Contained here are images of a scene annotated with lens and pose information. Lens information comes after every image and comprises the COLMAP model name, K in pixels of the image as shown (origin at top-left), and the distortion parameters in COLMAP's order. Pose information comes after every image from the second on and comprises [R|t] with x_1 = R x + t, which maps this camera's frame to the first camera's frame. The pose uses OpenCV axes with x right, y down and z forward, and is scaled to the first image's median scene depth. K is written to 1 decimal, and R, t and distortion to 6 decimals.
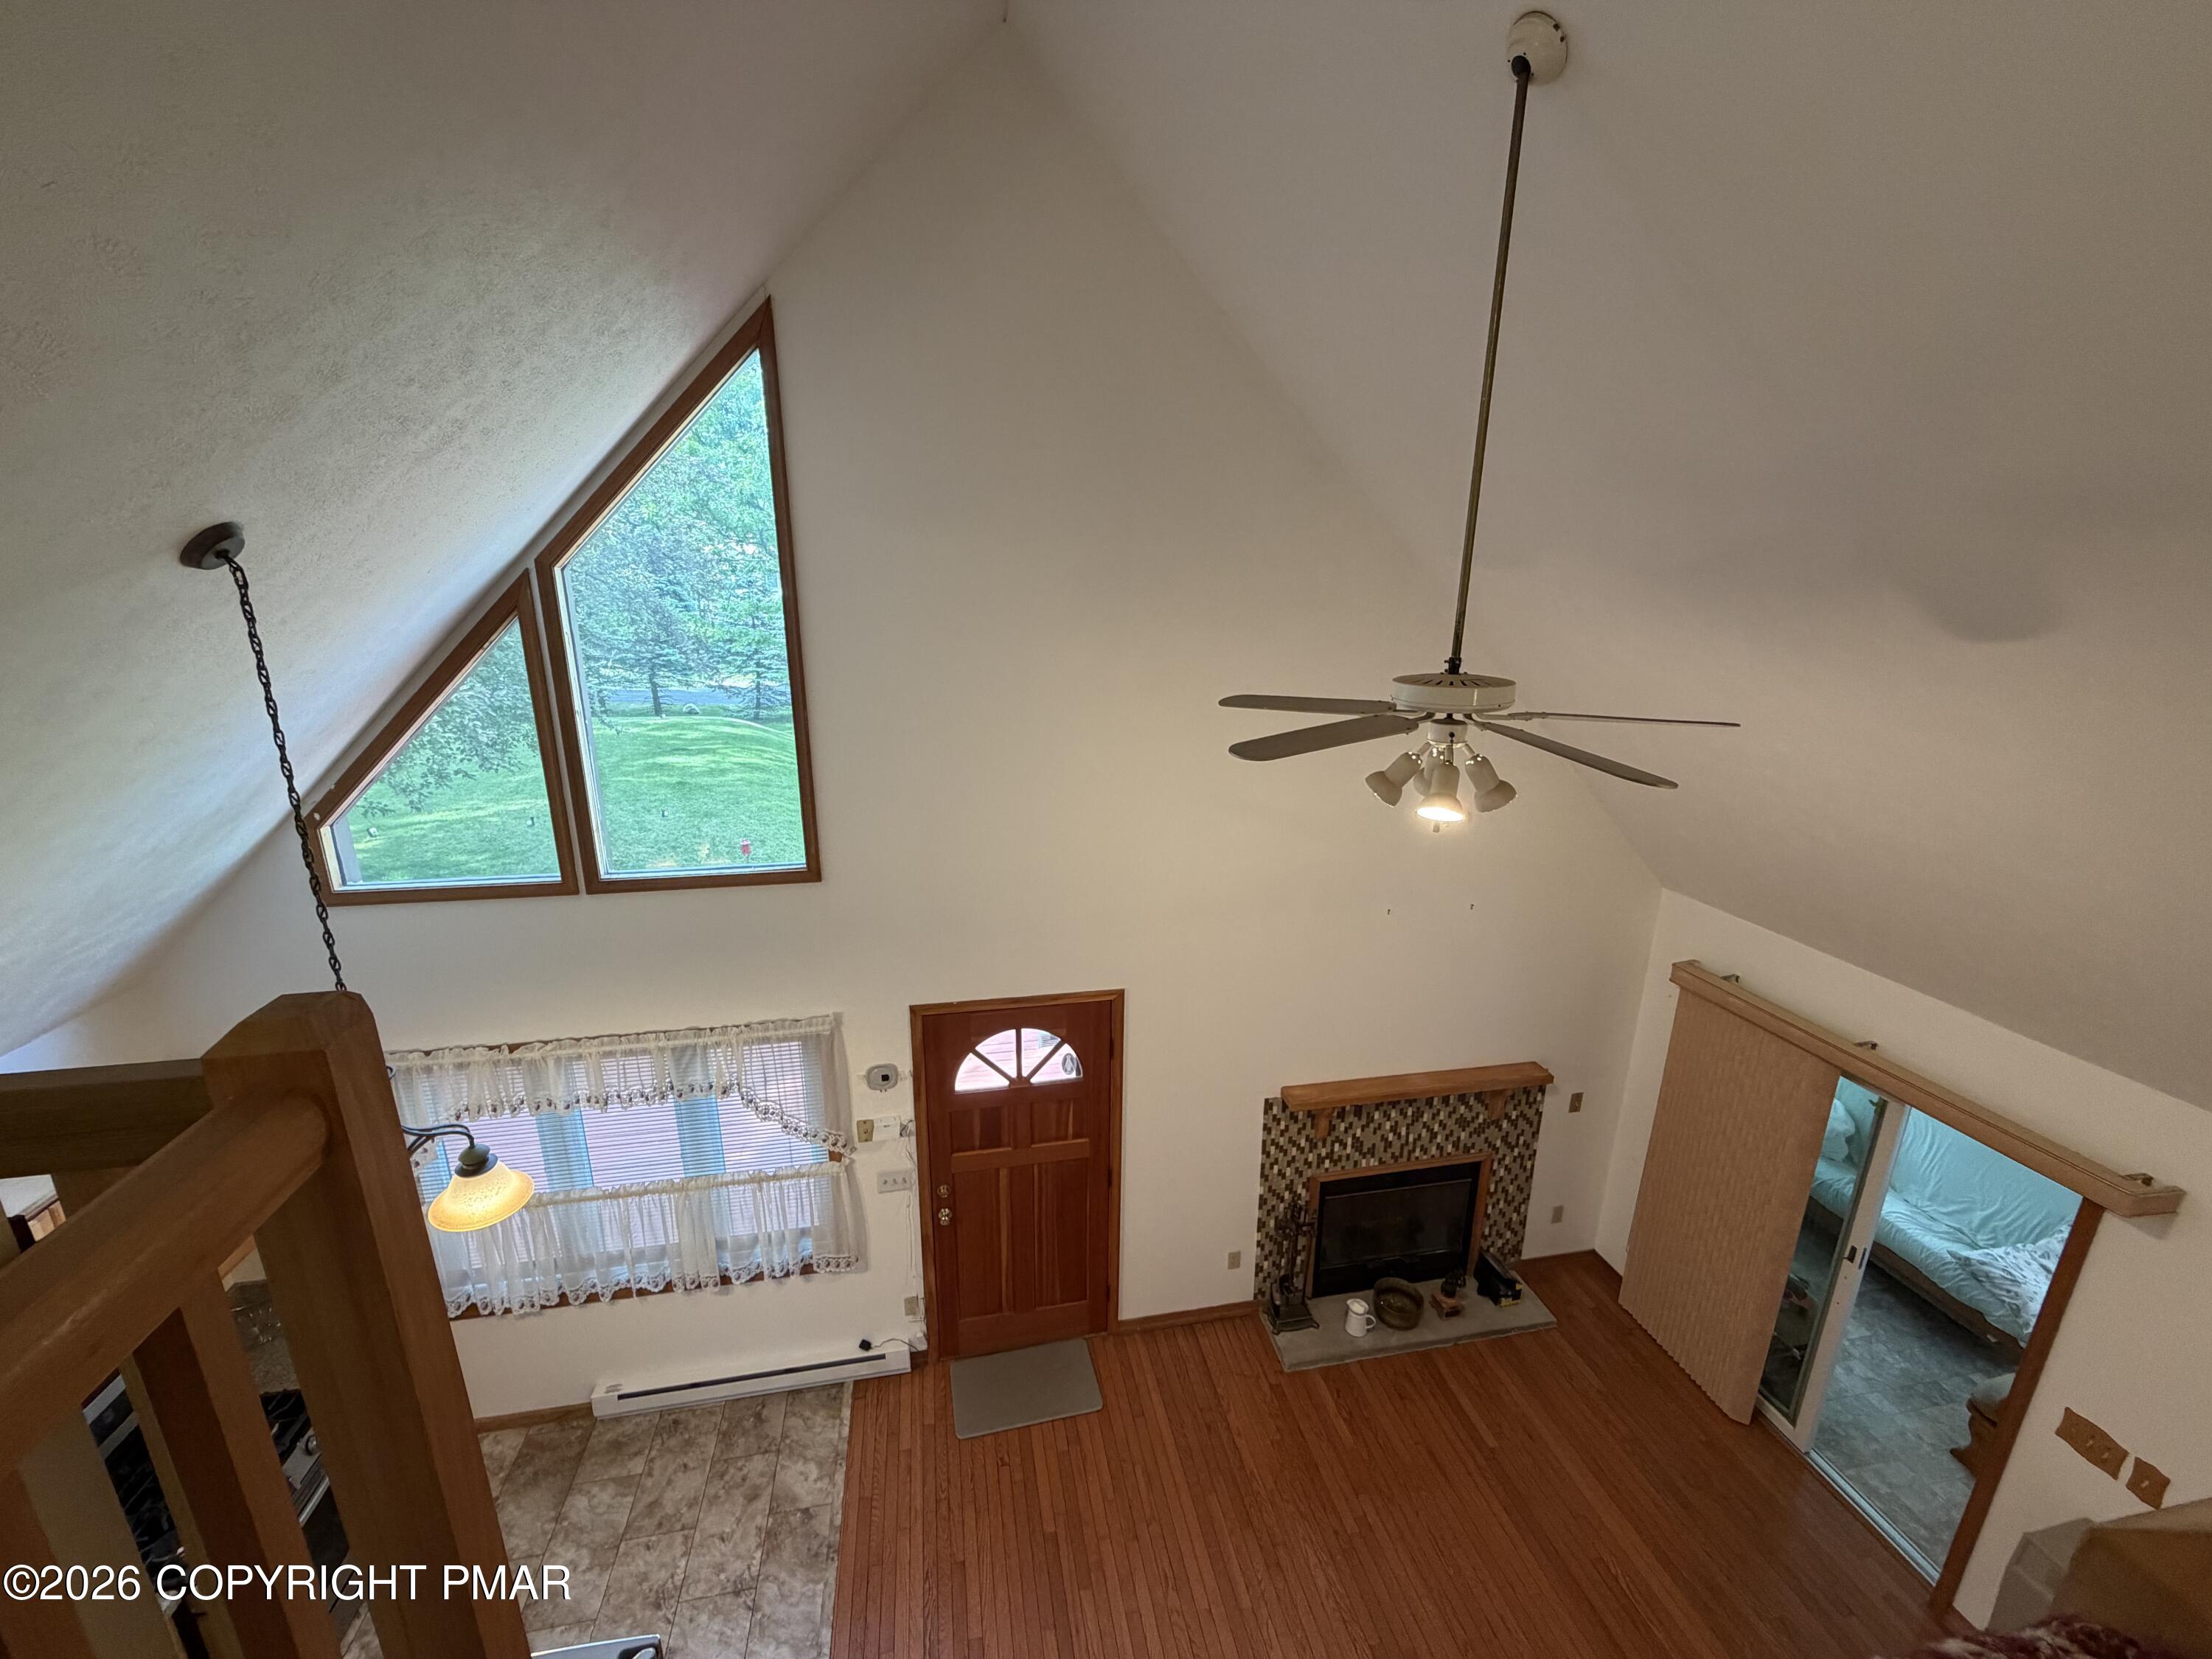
lens RADIAL K [[882.3, 0, 1102.1], [0, 882.3, 828.5], [0, 0, 1]] dist [0.000360, -0.000189]
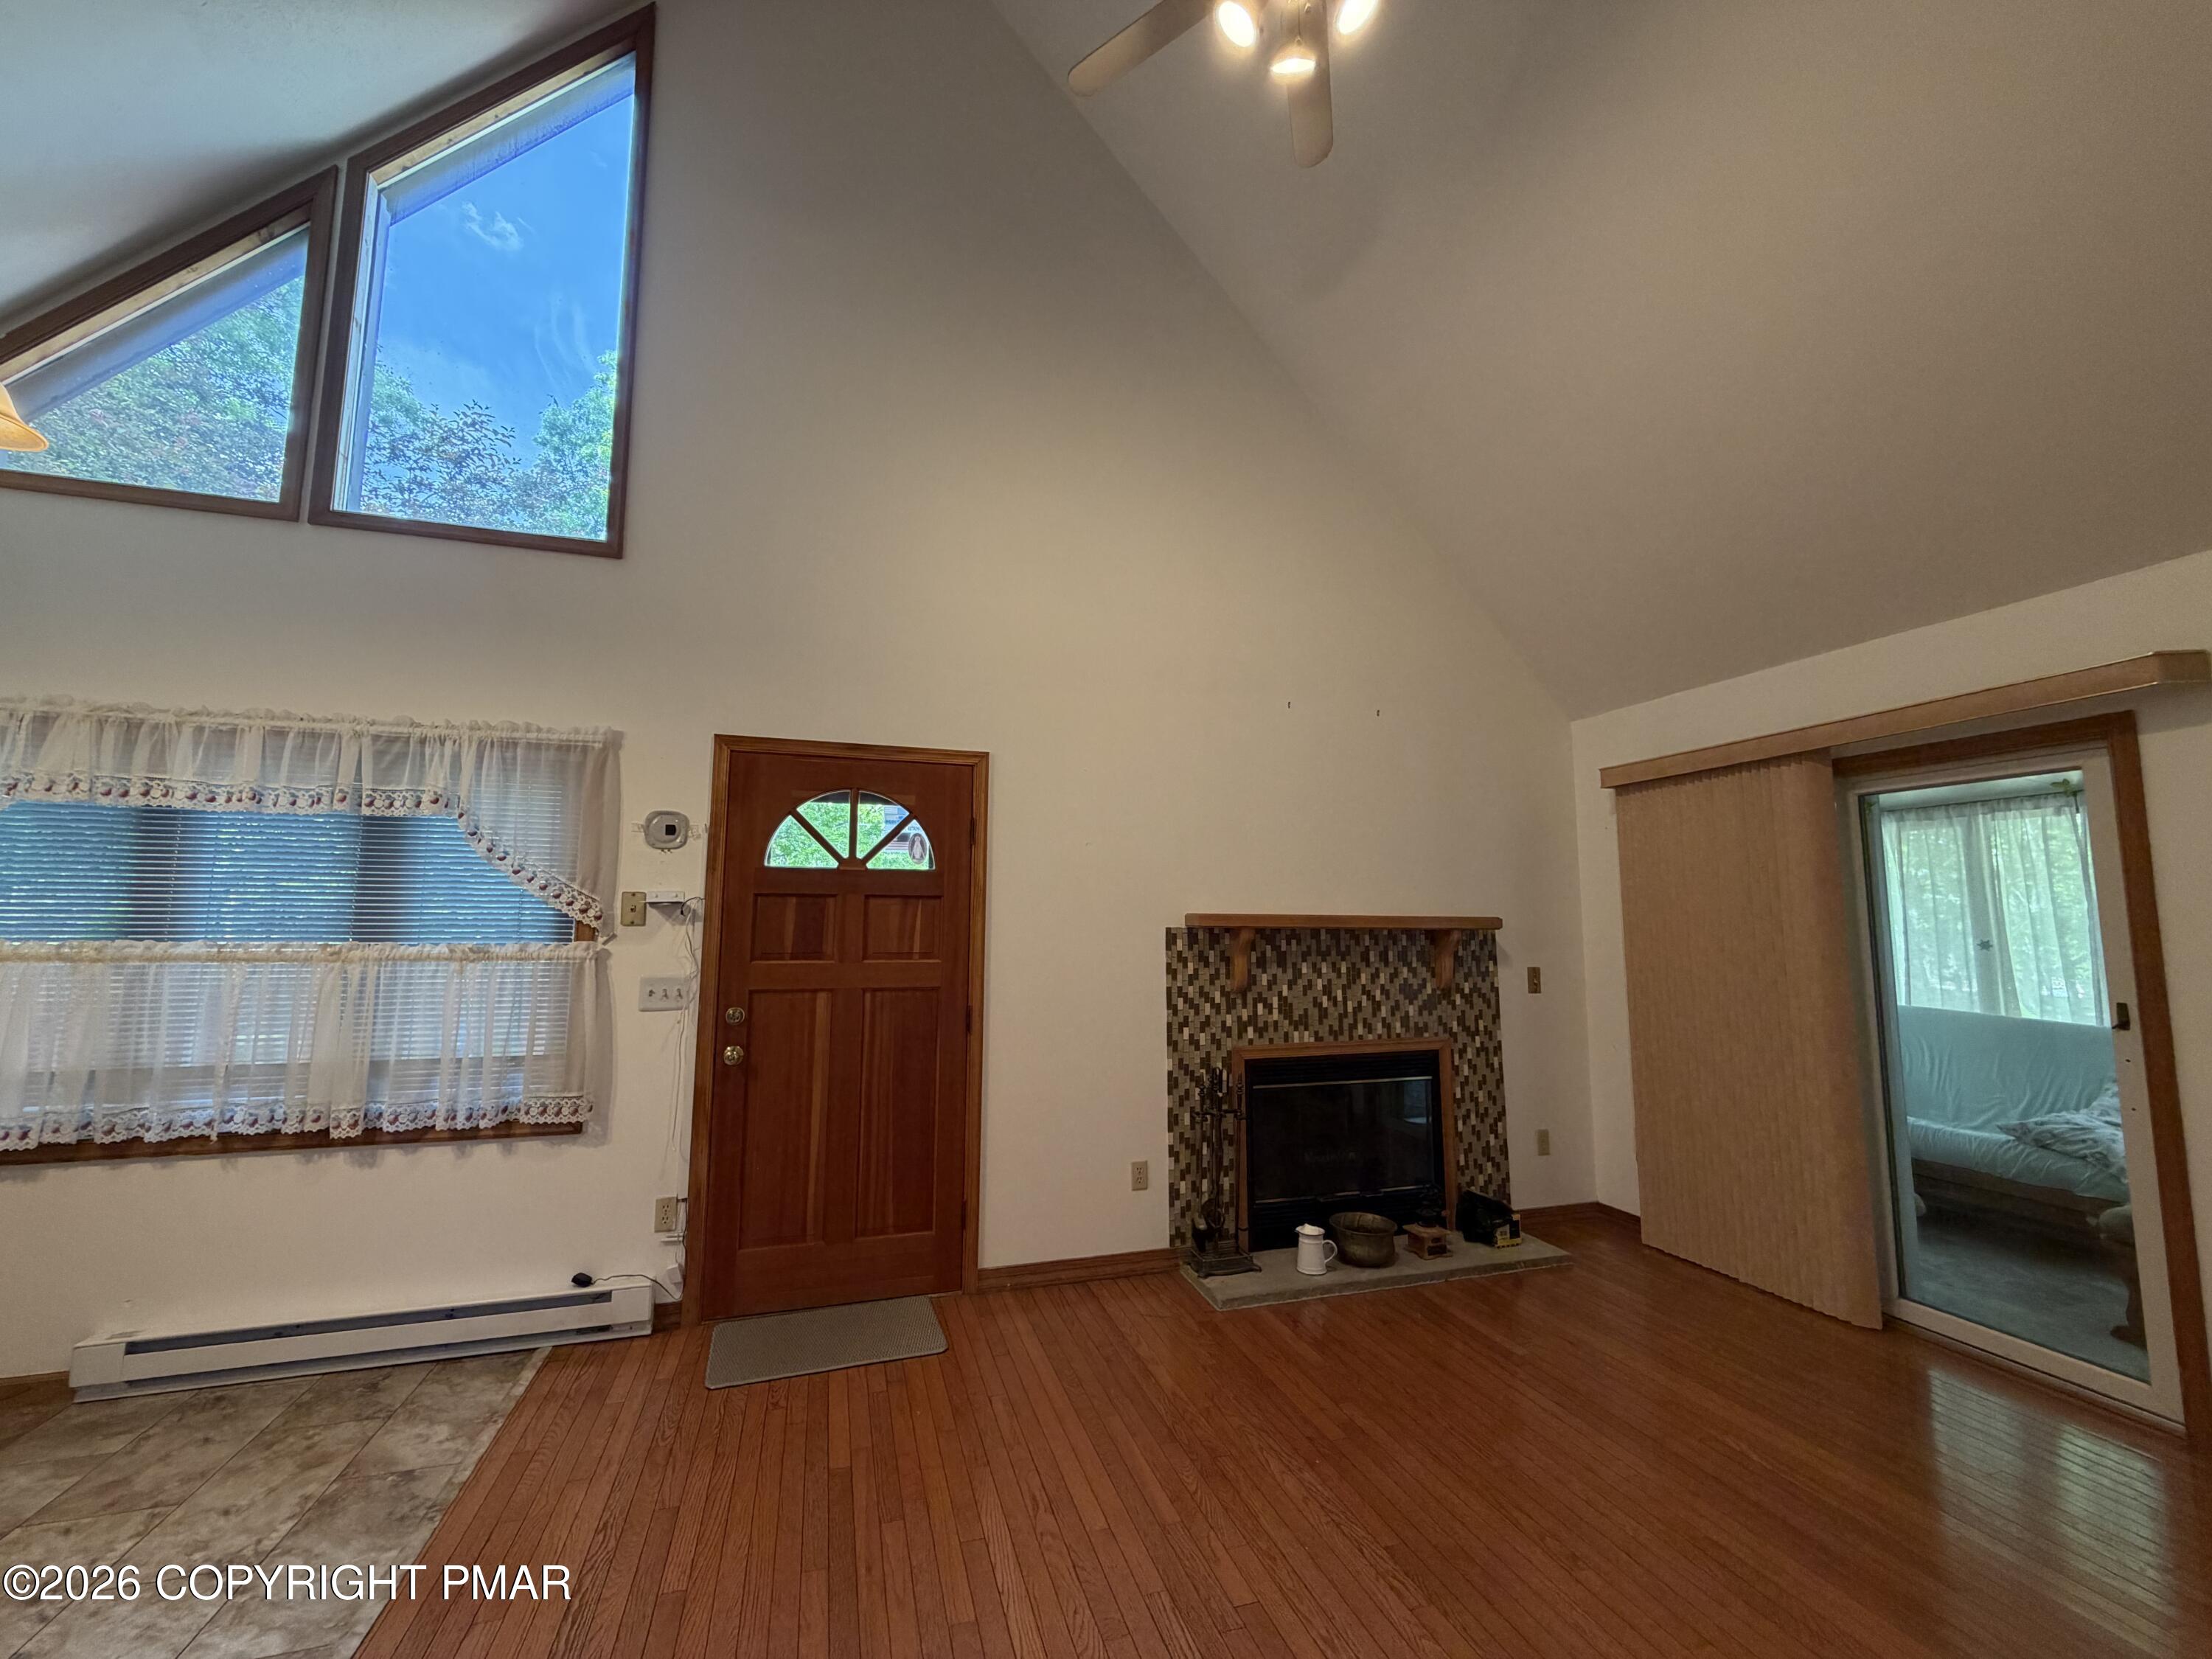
lens RADIAL K [[882.3, 0, 1101.1], [0, 882.3, 828.0], [0, 0, 1]] dist [0.000360, -0.000189]
pose [[0.994486, 0.007901, 0.104574, 0.044631], [0.031639, 0.928092, -0.371003, 0.565298], [-0.099986, 0.372266, 0.922725, 0.251652]]
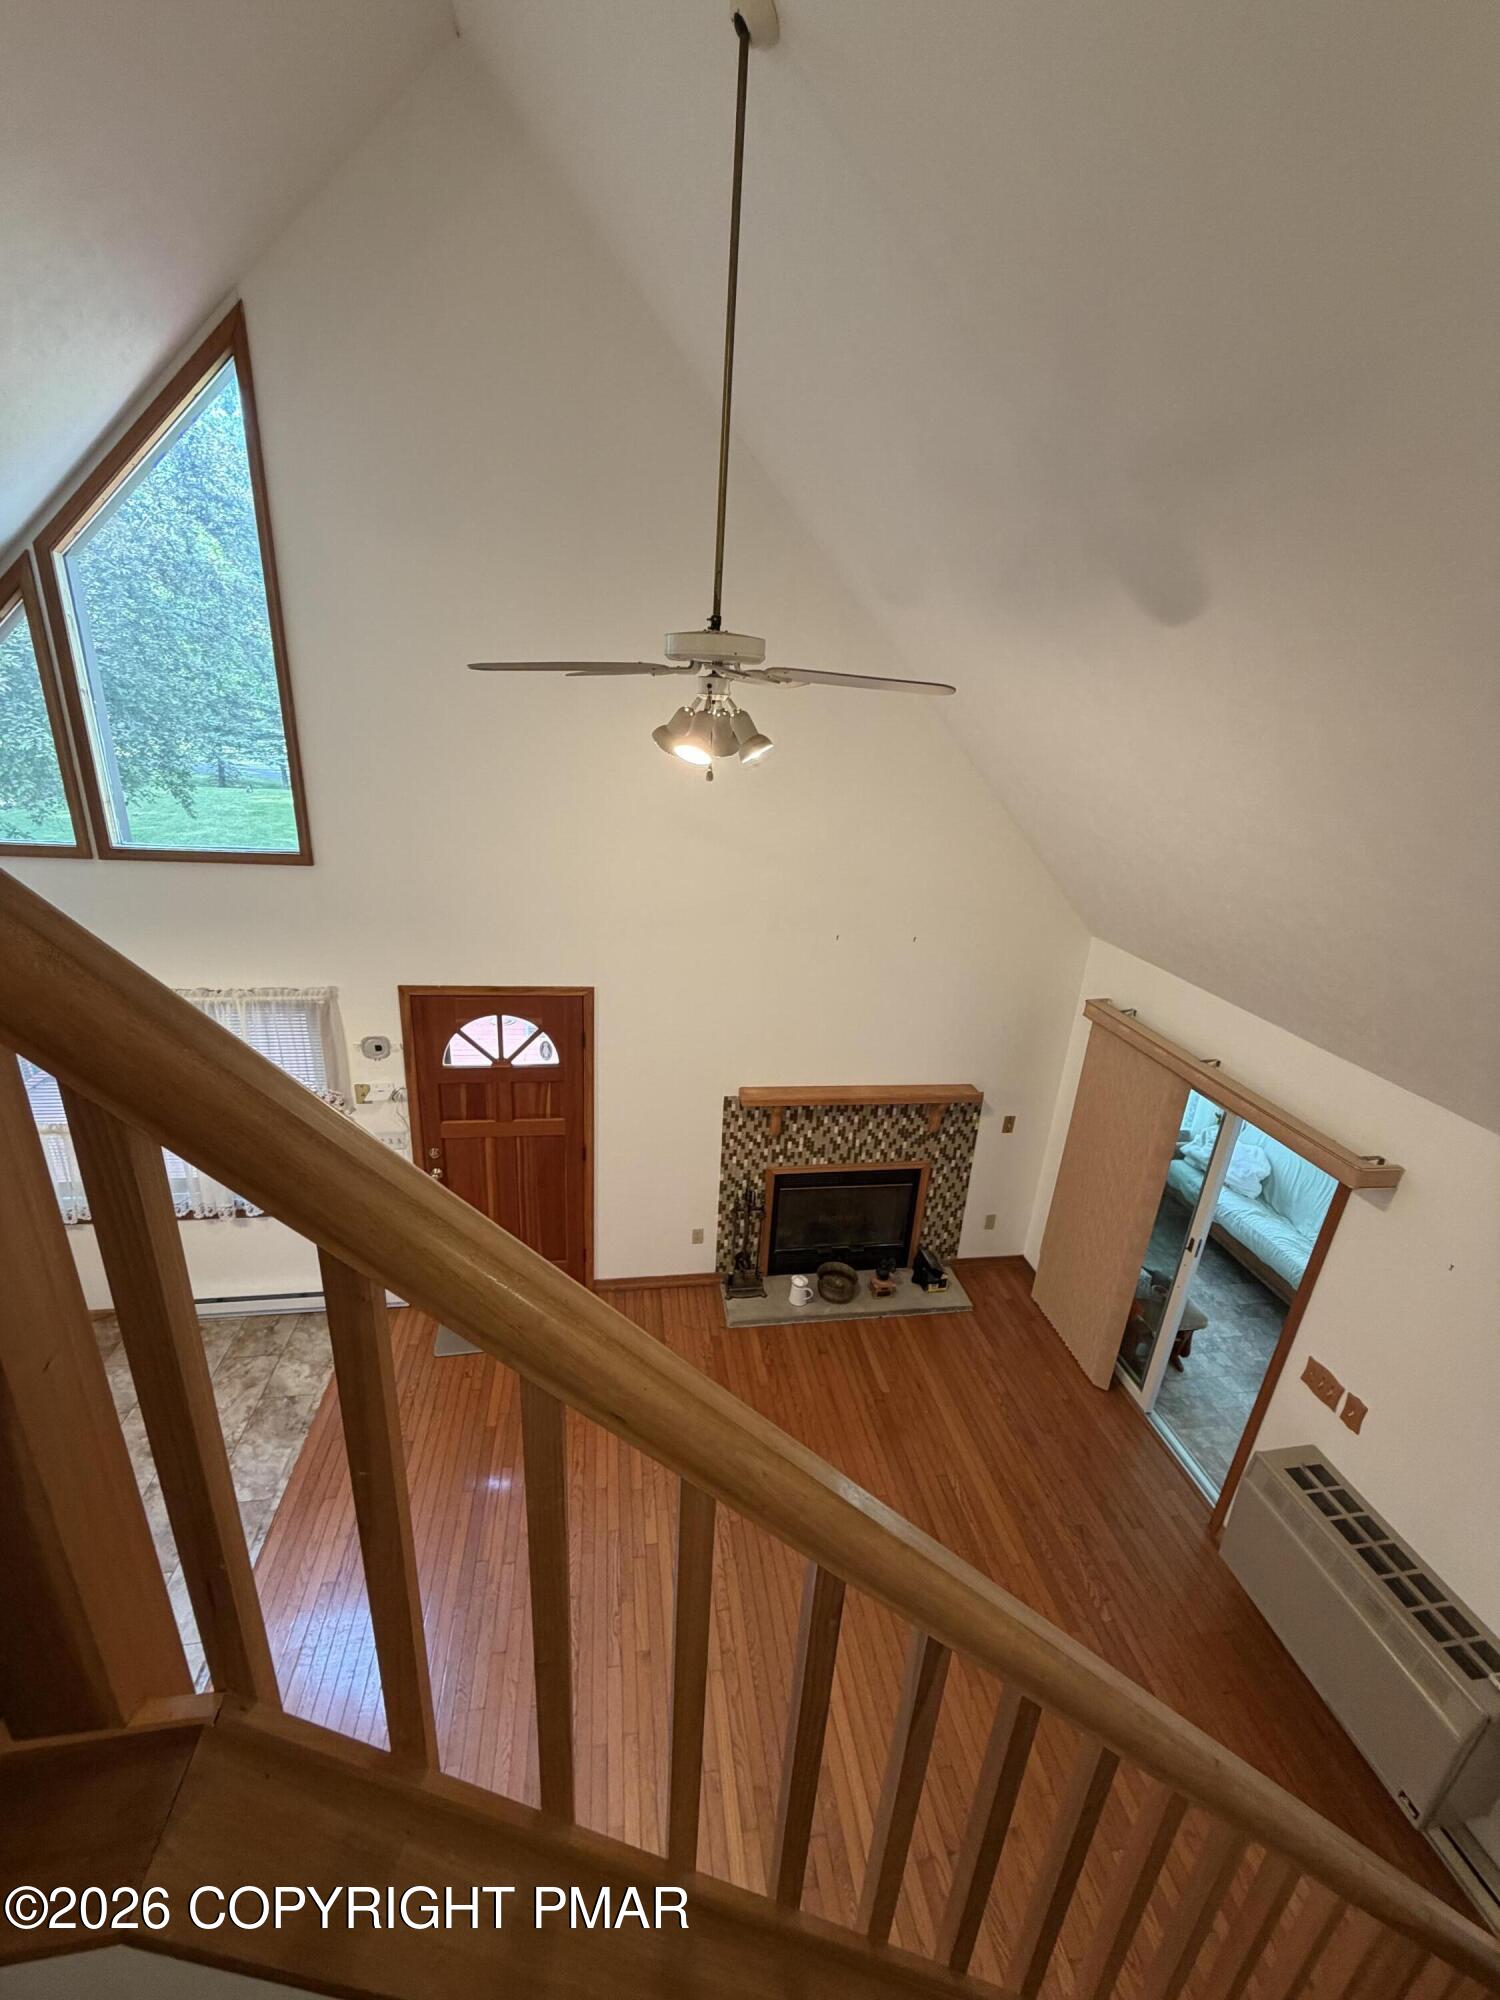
lens RADIAL K [[797.7, 0, 750.3], [0, 797.7, 993.4], [0, 0, 1]] dist [0.000360, -0.000189]
pose [[0.998011, 0.062731, -0.006274, 0.236187], [-0.062111, 0.995414, 0.072759, 0.103689], [0.010810, -0.072224, 0.997330, -0.027171]]
